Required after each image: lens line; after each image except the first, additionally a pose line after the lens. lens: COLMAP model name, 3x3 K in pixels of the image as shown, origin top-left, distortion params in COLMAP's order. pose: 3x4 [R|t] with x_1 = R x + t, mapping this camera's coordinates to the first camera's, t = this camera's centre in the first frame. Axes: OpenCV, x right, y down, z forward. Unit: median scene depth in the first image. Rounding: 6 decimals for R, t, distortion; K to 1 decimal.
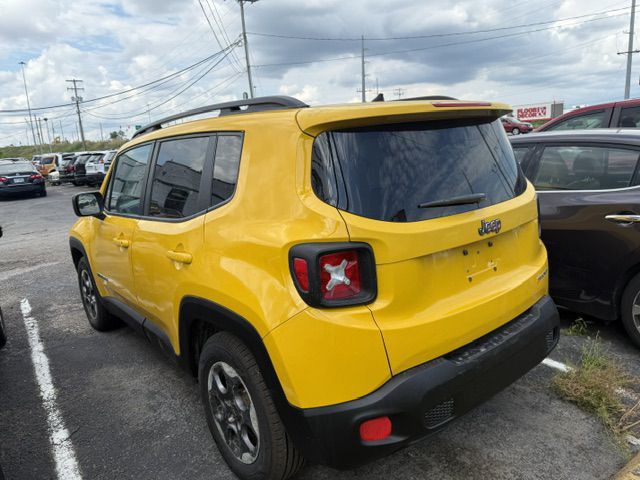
lens RADIAL K [[454.6, 0, 311.0], [0, 454.6, 236.5], [0, 0, 1]] dist [0.020362, -0.030385]
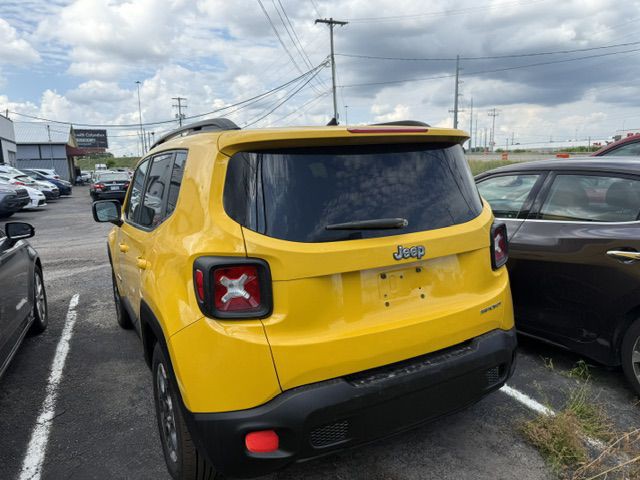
lens RADIAL K [[454.6, 0, 318.7], [0, 454.6, 237.3], [0, 0, 1]] dist [0.020362, -0.030385]
pose [[0.984228, 0.057873, -0.167169, 0.253774], [-0.063966, 0.997461, -0.031292, -0.007504], [0.164934, 0.041491, 0.985432, -0.007201]]
